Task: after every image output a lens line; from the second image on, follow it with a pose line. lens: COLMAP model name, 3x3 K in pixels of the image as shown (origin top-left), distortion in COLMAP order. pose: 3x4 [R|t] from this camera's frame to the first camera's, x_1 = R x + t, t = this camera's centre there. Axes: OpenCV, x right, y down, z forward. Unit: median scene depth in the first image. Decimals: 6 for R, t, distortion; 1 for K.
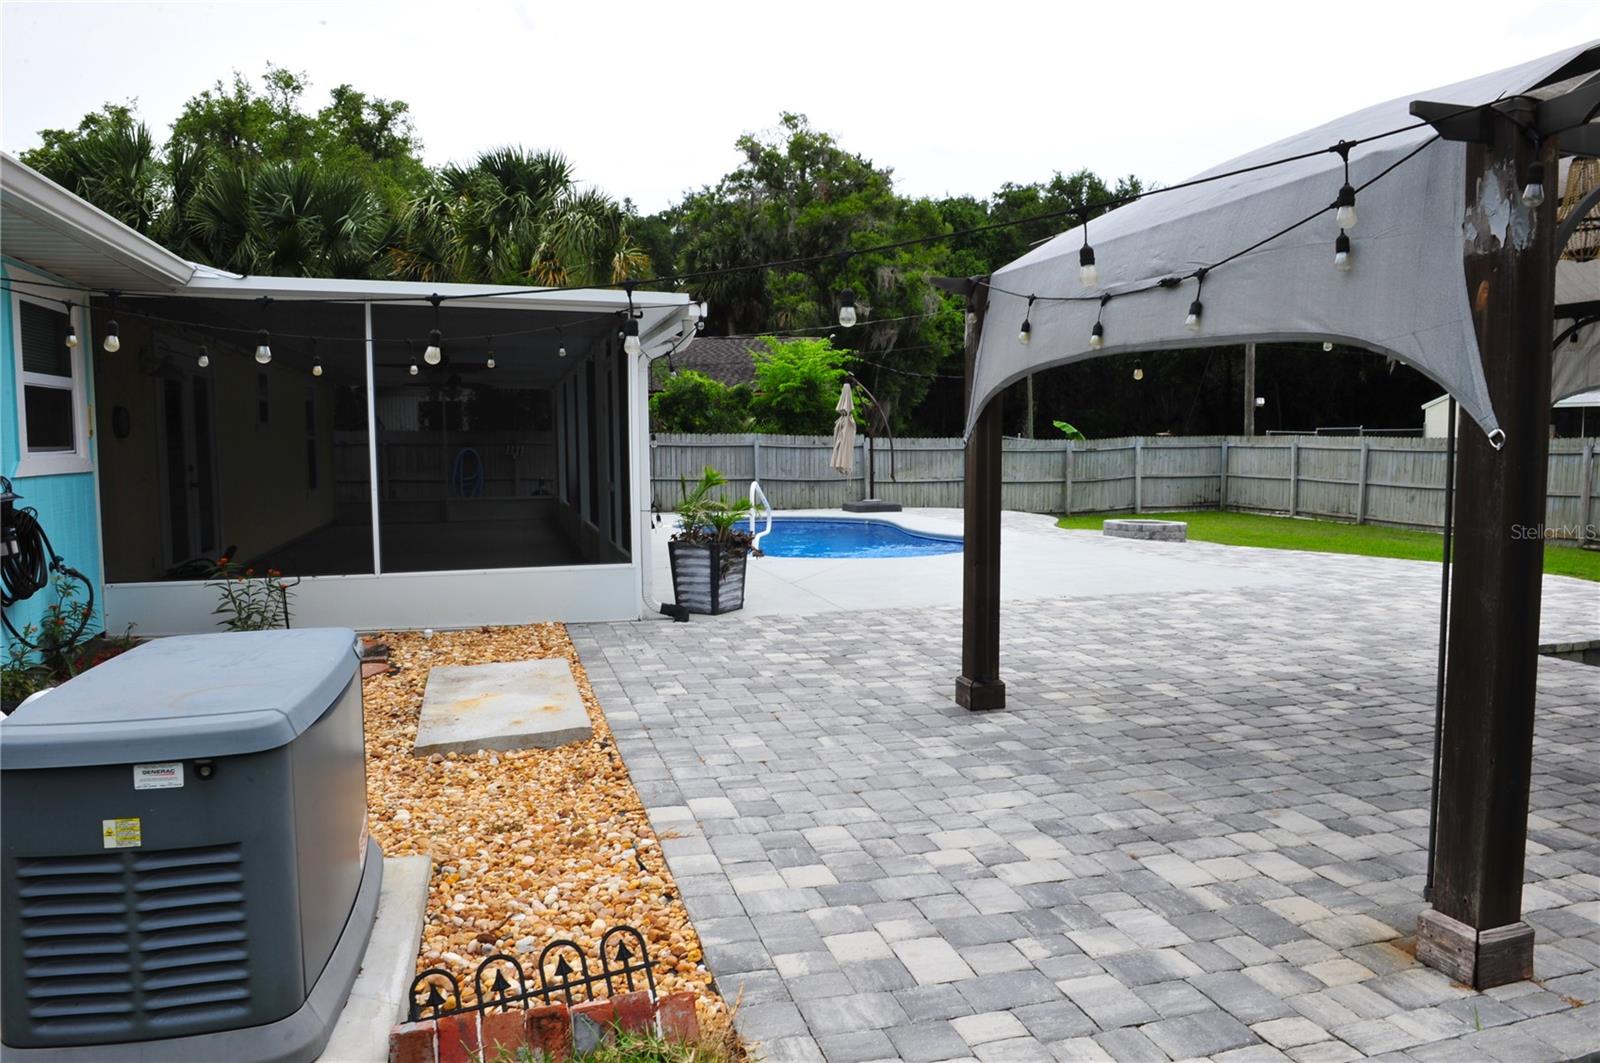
lens RADIAL K [[1105.5, 0, 800.0], [0, 1105.5, 531.5], [0, 0, 1]] dist [-0.037619, -0.035515]
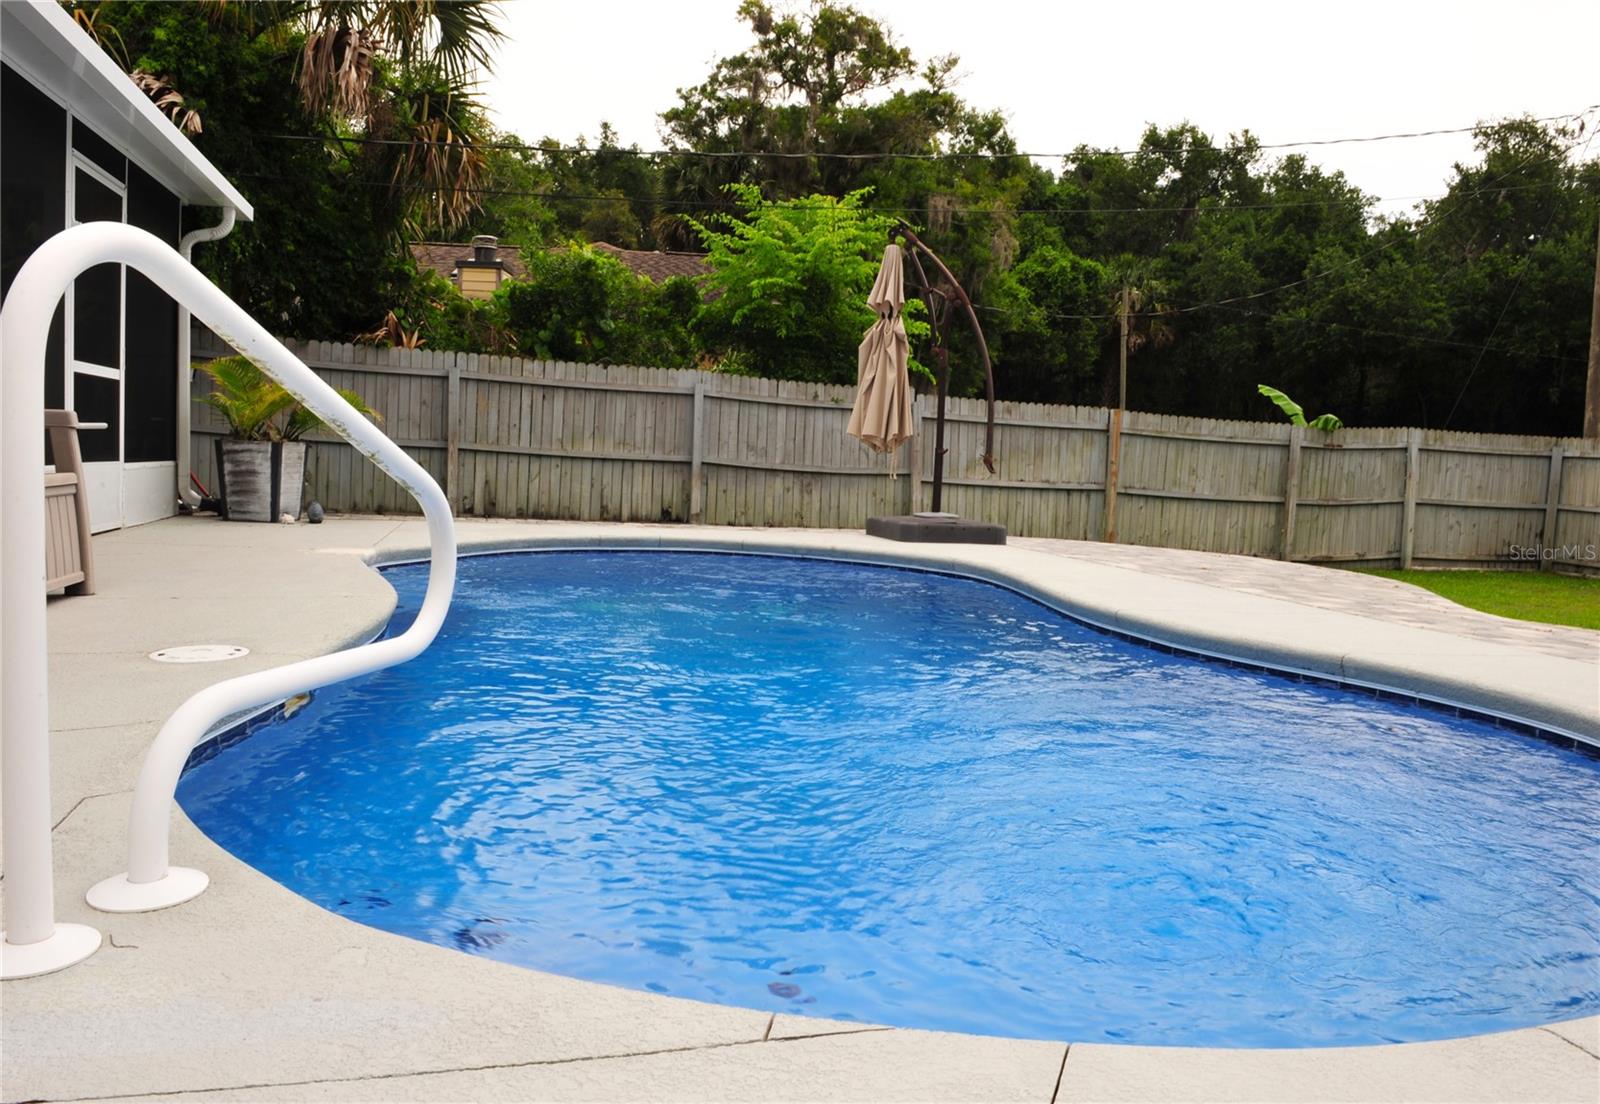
lens RADIAL K [[1080.8, 0, 799.5], [0, 1080.8, 531.1], [0, 0, 1]] dist [-0.193645, -0.000465]
pose [[0.998341, 0.055038, -0.016887, 0.016643], [-0.055347, 0.998297, -0.018432, -0.009670], [0.015844, 0.019336, 0.999687, 0.500129]]
